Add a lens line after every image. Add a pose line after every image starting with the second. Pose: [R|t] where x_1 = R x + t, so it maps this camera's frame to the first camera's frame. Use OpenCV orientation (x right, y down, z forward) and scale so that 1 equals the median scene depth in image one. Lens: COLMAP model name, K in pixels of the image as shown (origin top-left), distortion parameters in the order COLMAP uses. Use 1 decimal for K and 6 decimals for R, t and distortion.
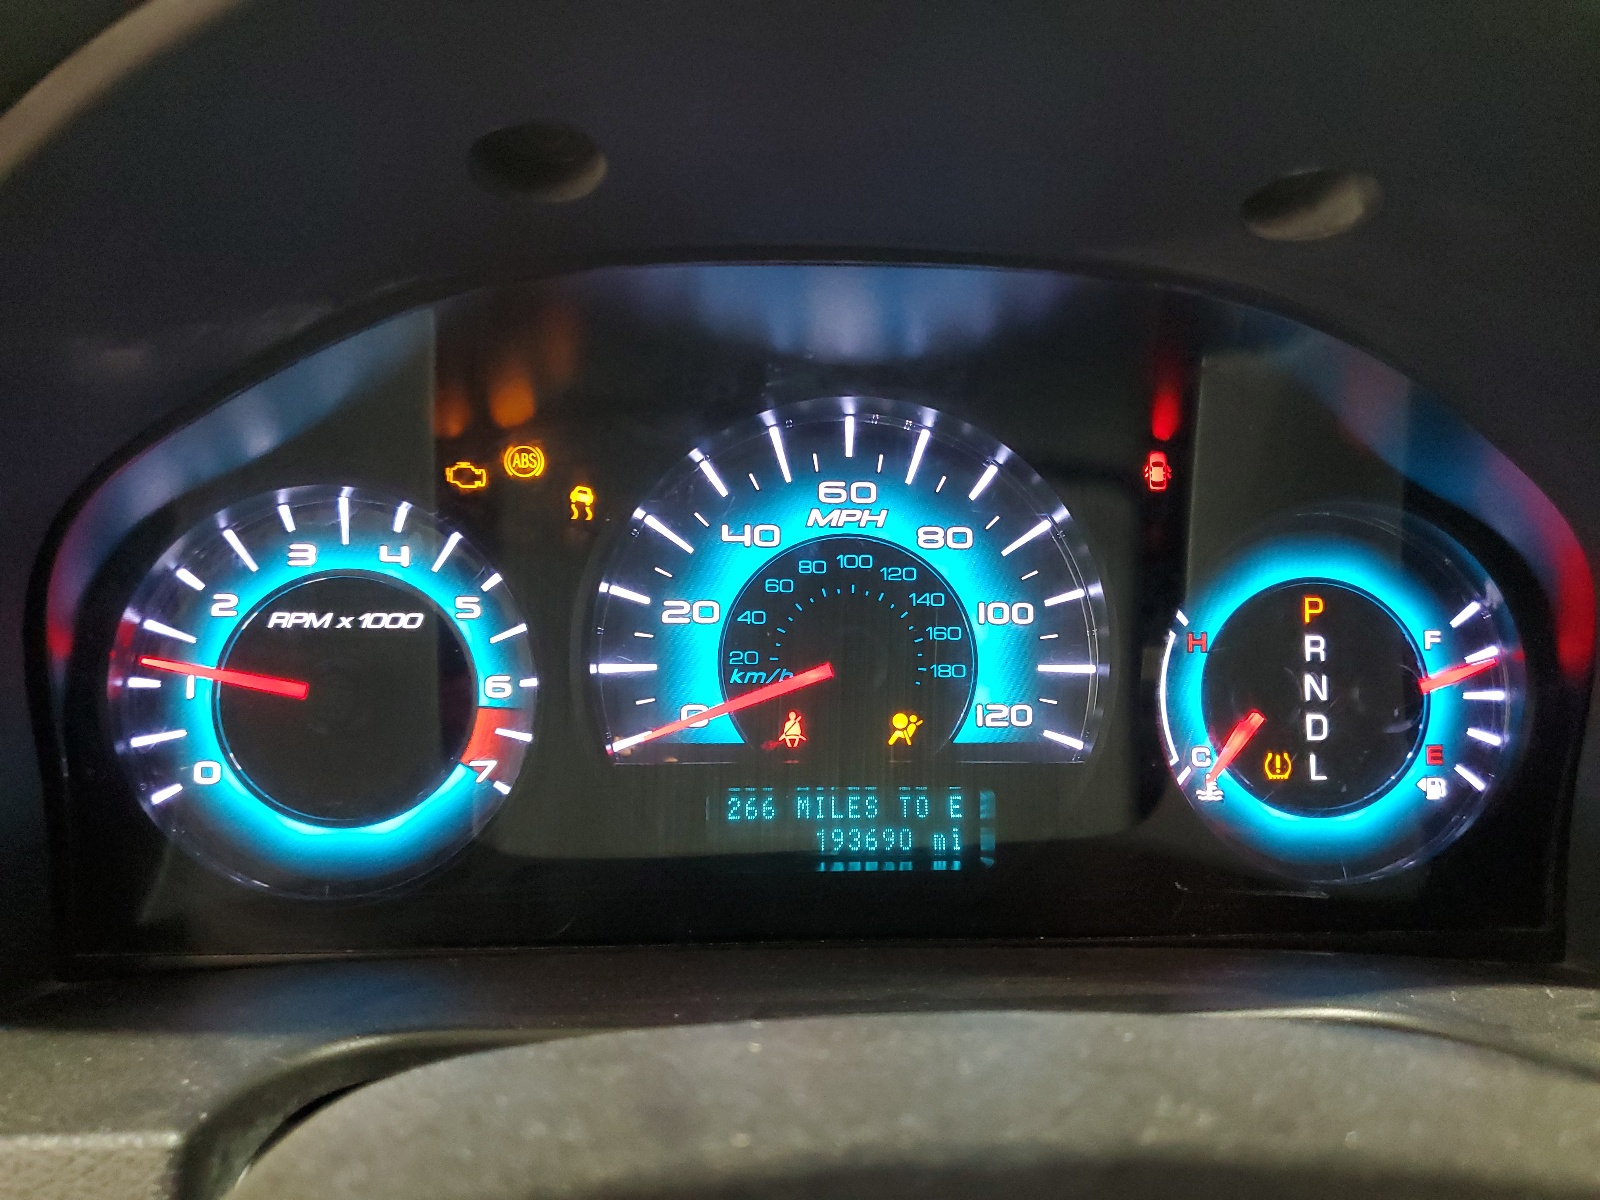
lens RADIAL K [[1206.9, 0, 800.1], [0, 1206.9, 599.7], [0, 0, 1]] dist [-0.010264, -0.002046]
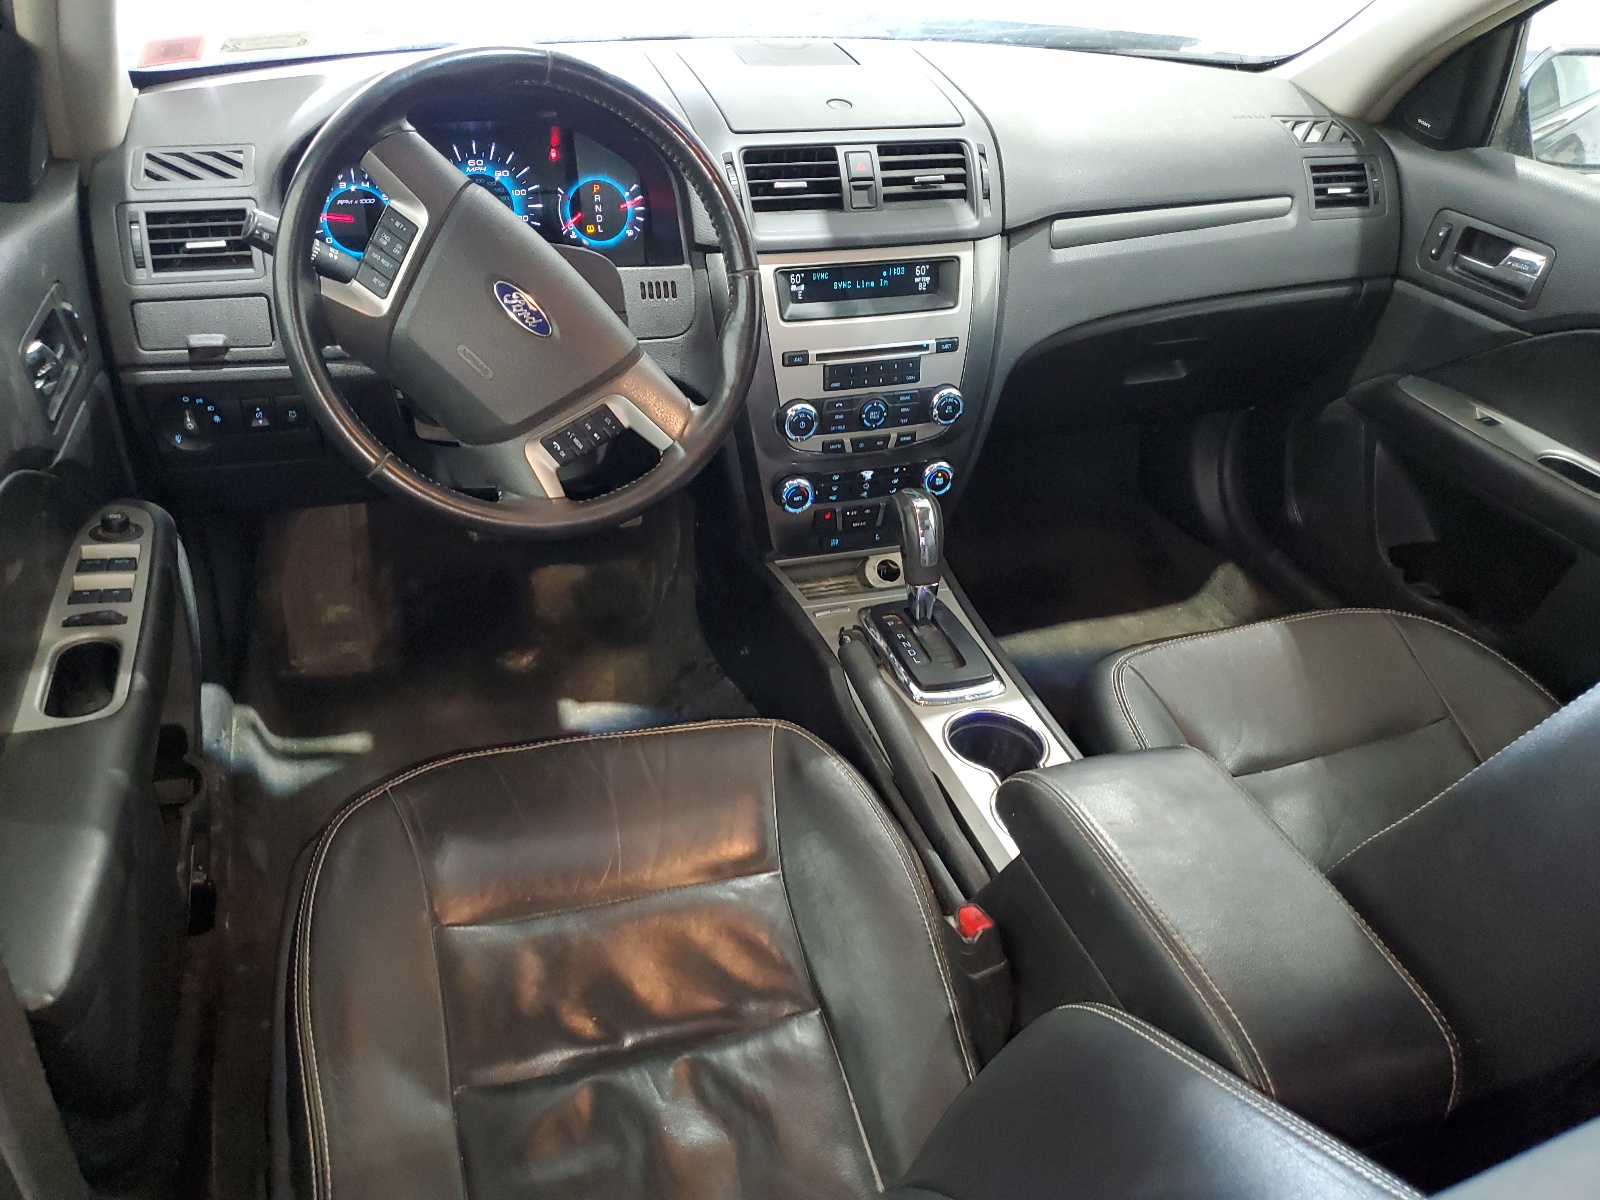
lens RADIAL K [[1206.9, 0, 797.1], [0, 1206.9, 601.2], [0, 0, 1]] dist [-0.010264, -0.002046]
pose [[0.962520, -0.124430, 0.240984, -0.077412], [0.038381, 0.942095, 0.333143, -0.008181], [-0.268482, -0.311407, 0.911561, -3.372251]]
